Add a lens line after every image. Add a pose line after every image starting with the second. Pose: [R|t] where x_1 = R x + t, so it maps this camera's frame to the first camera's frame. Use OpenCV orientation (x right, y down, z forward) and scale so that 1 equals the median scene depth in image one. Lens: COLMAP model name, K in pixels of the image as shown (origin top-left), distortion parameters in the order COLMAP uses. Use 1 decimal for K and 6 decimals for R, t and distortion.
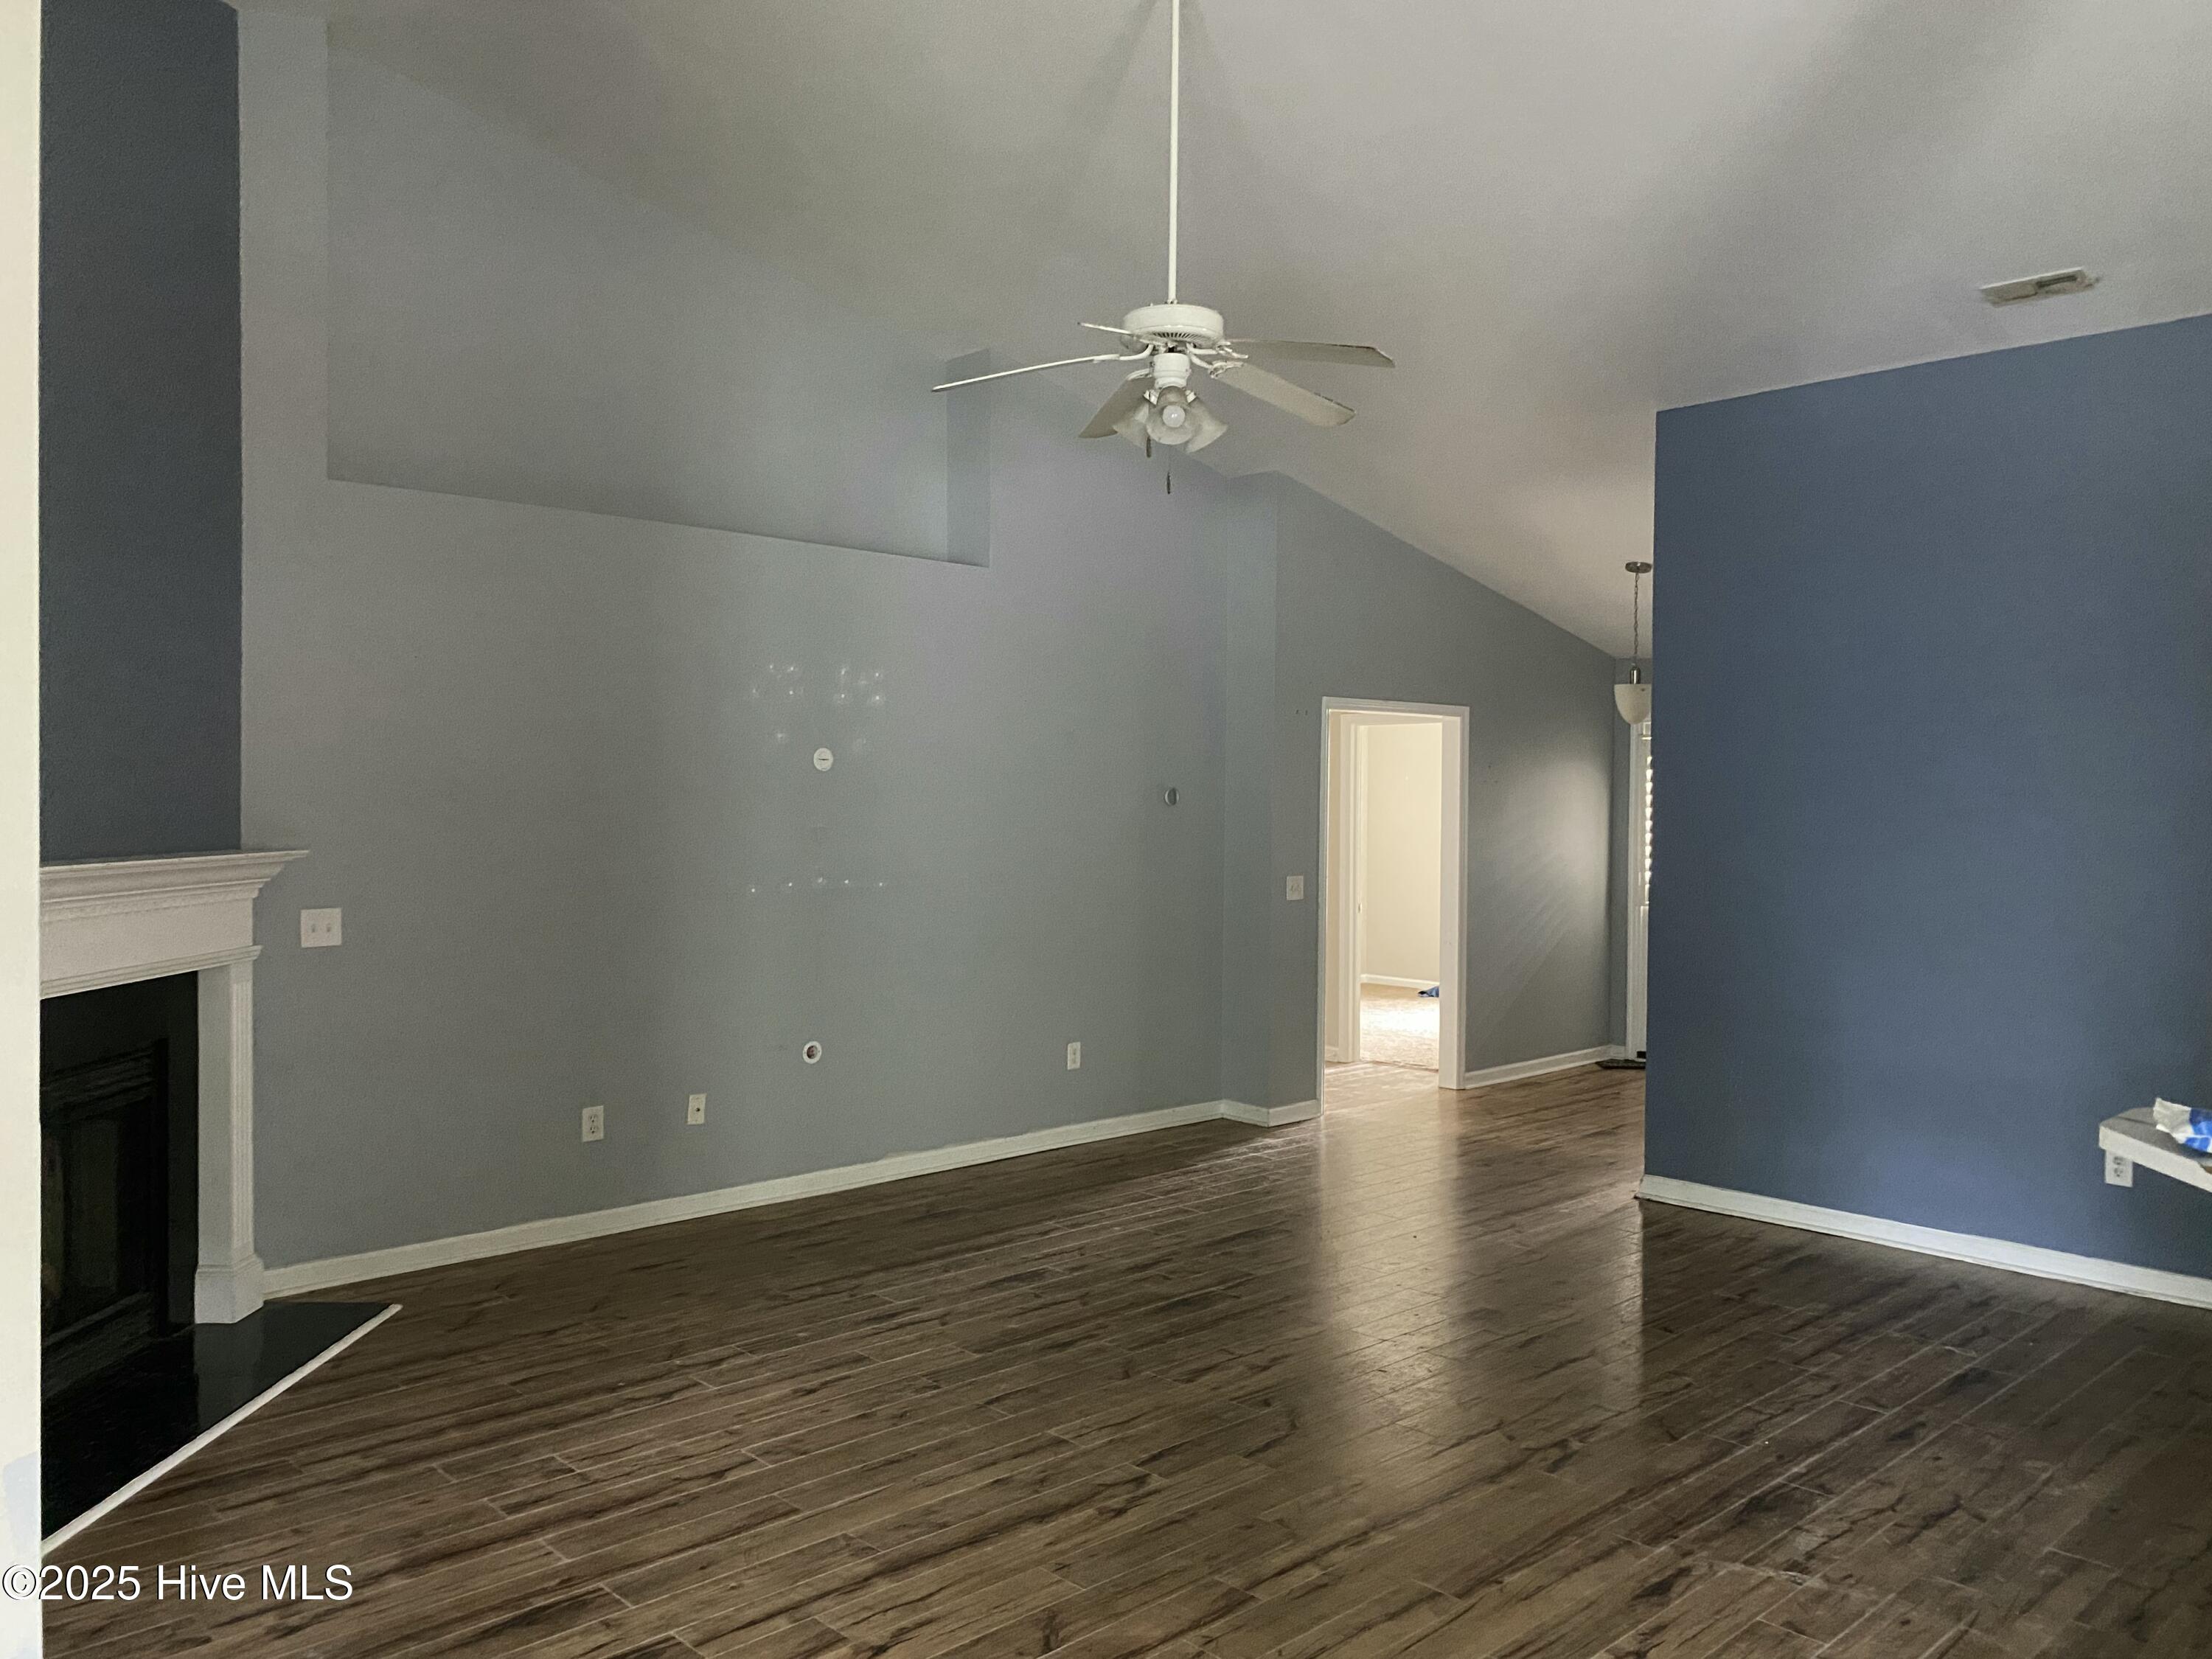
lens RADIAL K [[1686.4, 0, 1105.4], [0, 1686.4, 829.2], [0, 0, 1]] dist [0.001580, -0.004925]
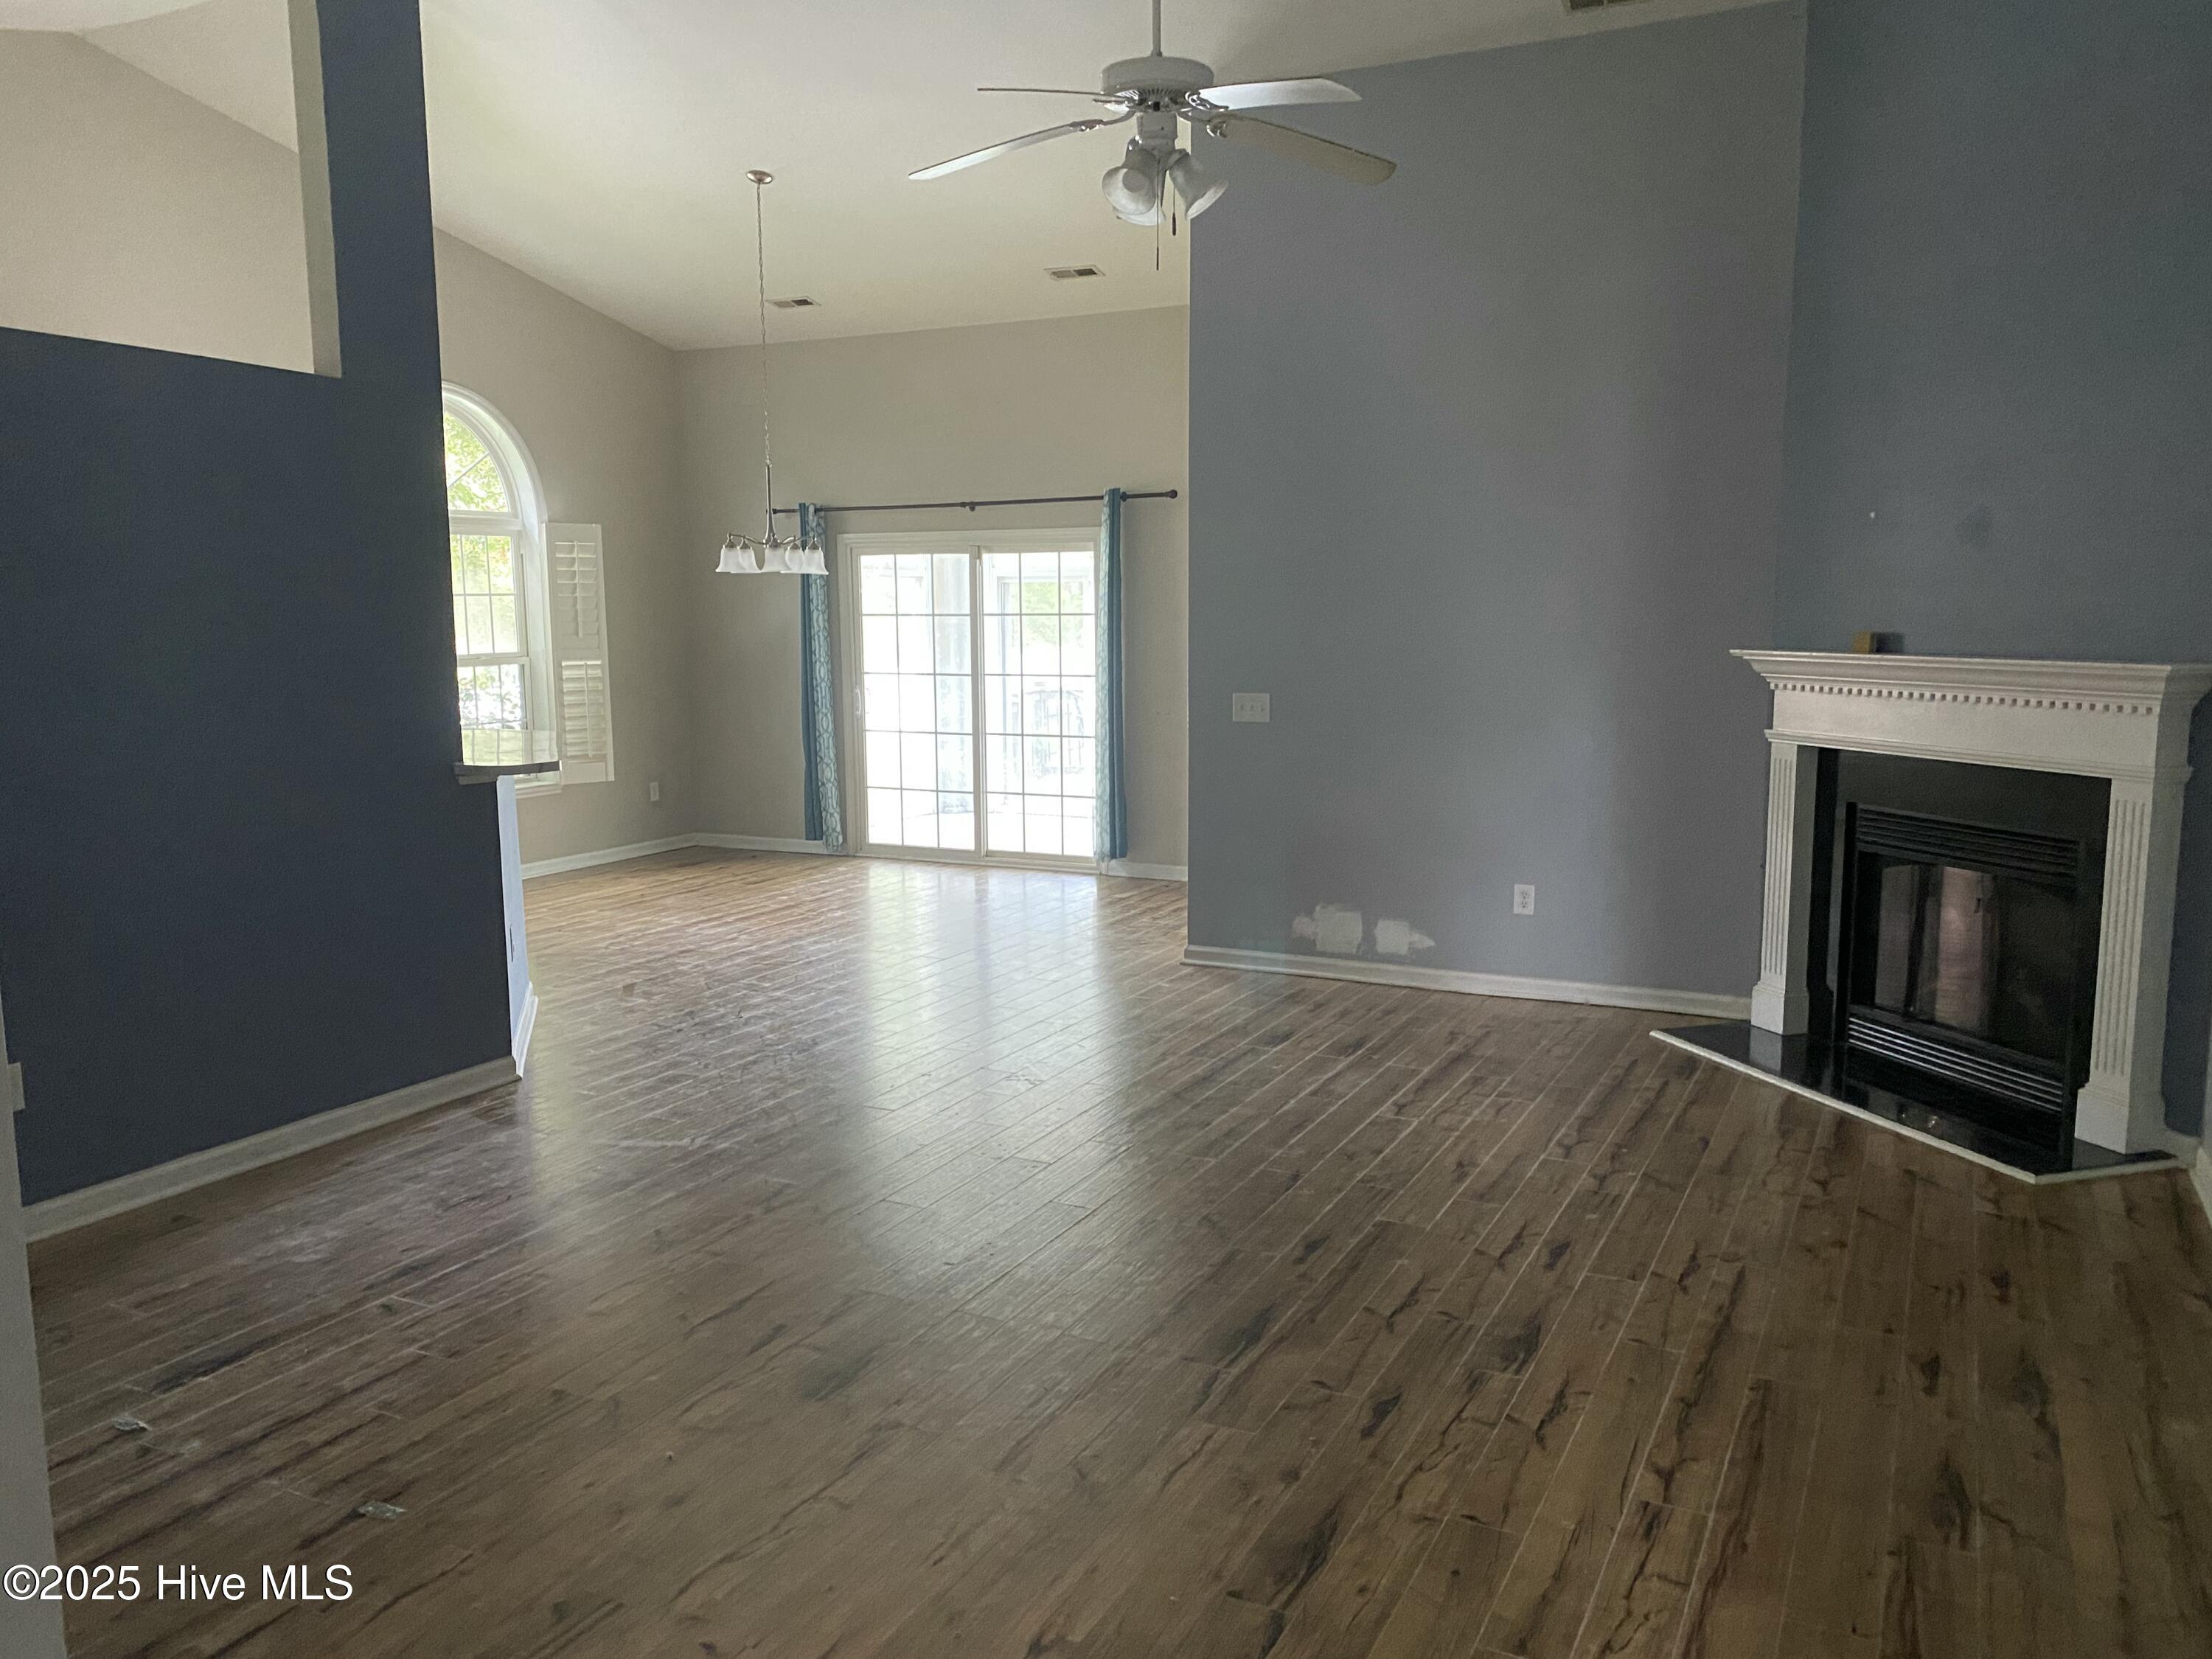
lens RADIAL K [[1686.4, 0, 1106.2], [0, 1686.4, 831.5], [0, 0, 1]] dist [0.001580, -0.004925]
pose [[-0.941911, 0.045220, -0.332803, 0.372174], [-0.006635, 0.988196, 0.153050, -0.037336], [0.335796, 0.146368, -0.930493, 1.829632]]
